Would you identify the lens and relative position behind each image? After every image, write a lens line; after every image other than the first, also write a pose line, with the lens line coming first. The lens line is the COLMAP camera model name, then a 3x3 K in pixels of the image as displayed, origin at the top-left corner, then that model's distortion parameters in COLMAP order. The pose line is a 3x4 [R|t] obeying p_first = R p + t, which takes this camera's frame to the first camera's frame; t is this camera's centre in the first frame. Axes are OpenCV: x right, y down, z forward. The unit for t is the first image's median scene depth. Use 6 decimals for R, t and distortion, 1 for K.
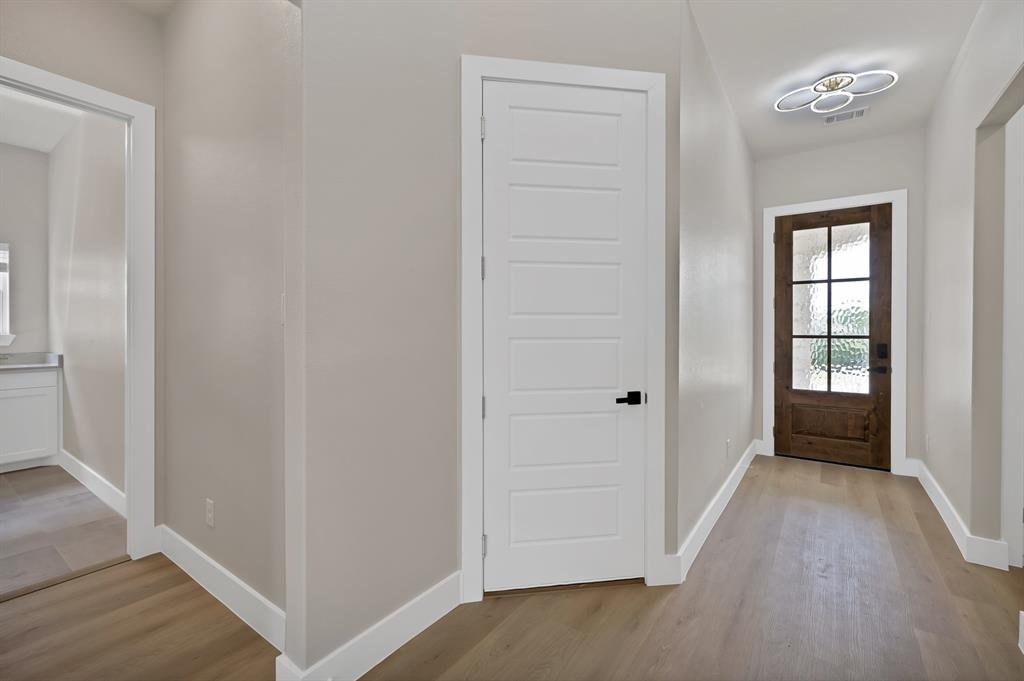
lens RADIAL K [[442.8, 0, 516.2], [0, 442.8, 332.2], [0, 0, 1]] dist [-0.001720, 0.001078]
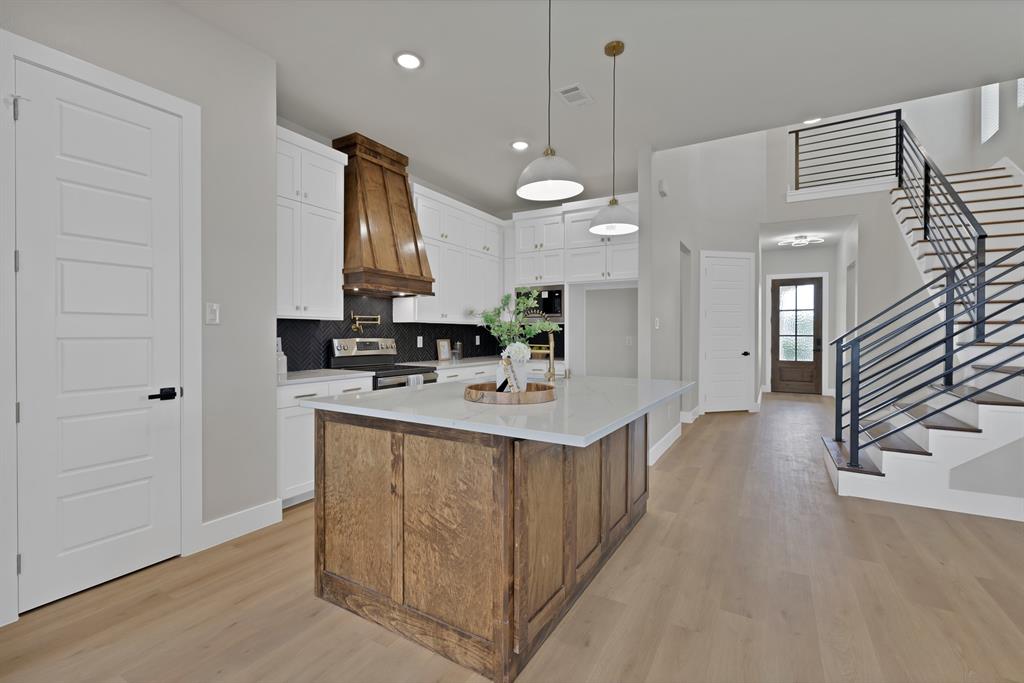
lens RADIAL K [[442.8, 0, 515.8], [0, 442.8, 336.0], [0, 0, 1]] dist [-0.001720, 0.001078]
pose [[0.995764, -0.001645, 0.091931, -0.890725], [0.001565, 0.999998, 0.000938, 0.007264], [-0.091933, -0.000790, 0.995765, -1.071278]]
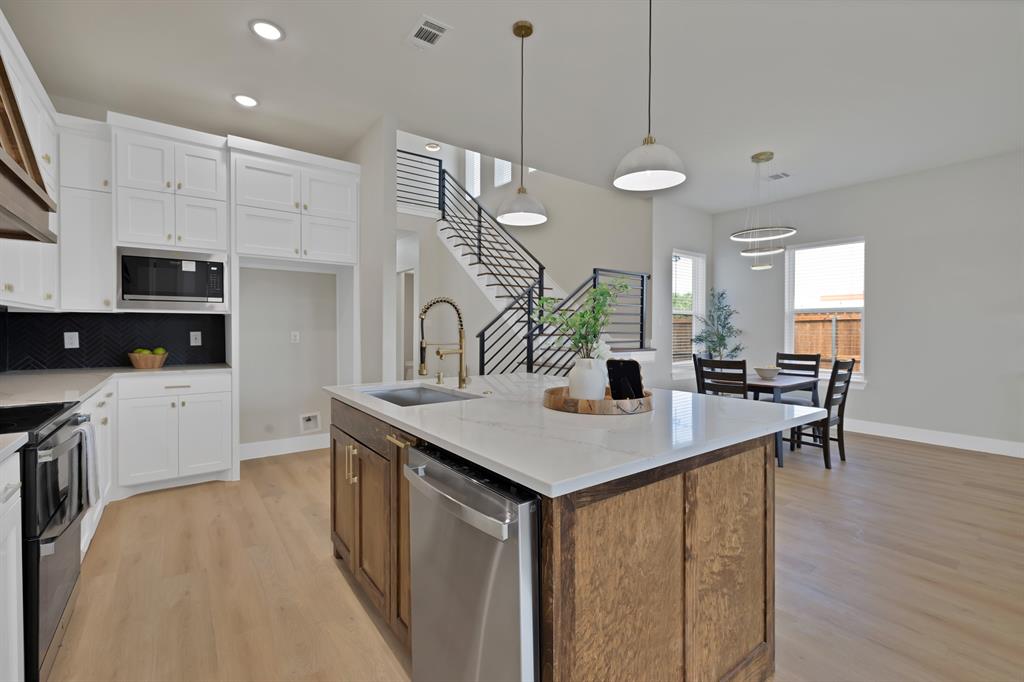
lens RADIAL K [[442.8, 0, 507.8], [0, 442.8, 343.8], [0, 0, 1]] dist [-0.001720, 0.001078]
pose [[0.301653, -0.034546, 0.952792, -1.303961], [0.002870, 0.999372, 0.035326, 0.003363], [-0.953414, -0.007921, 0.301562, -0.586851]]
